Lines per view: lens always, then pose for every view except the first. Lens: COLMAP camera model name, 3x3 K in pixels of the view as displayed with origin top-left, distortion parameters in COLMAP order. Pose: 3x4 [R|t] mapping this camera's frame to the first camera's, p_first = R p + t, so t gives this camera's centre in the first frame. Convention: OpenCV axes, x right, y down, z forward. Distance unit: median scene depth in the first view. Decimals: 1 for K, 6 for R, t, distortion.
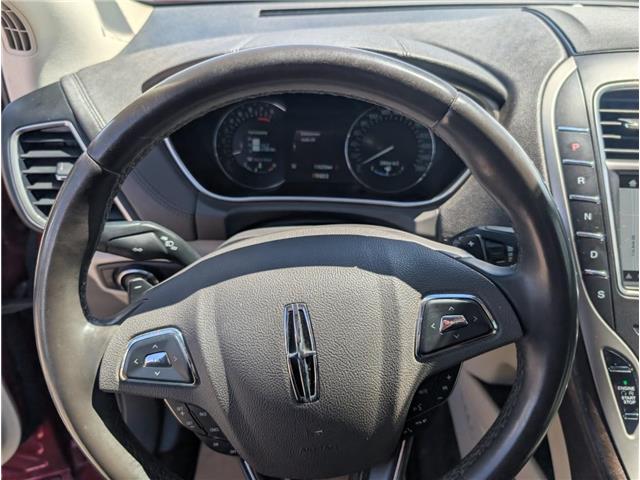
lens RADIAL K [[482.7, 0, 320.0], [0, 482.7, 240.0], [0, 0, 1]] dist [0.013286, -0.007100]
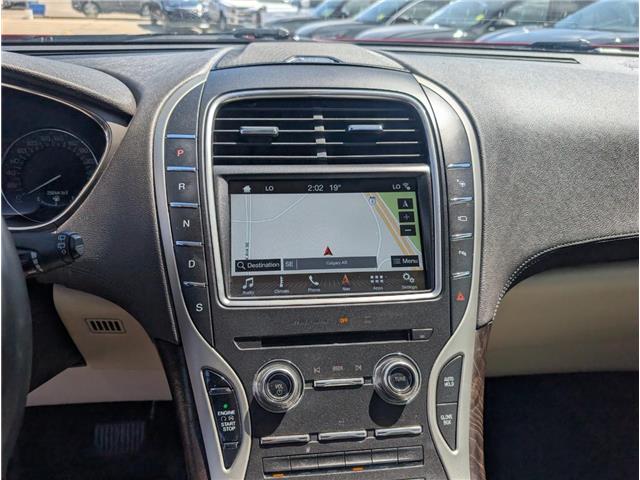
lens RADIAL K [[482.7, 0, 320.0], [0, 482.7, 240.0], [0, 0, 1]] dist [0.013286, -0.007100]
pose [[0.992234, -0.056474, 0.110829, 0.697510], [0.073015, 0.985776, -0.151377, 0.138812], [-0.100704, 0.158293, 0.982243, 0.076431]]
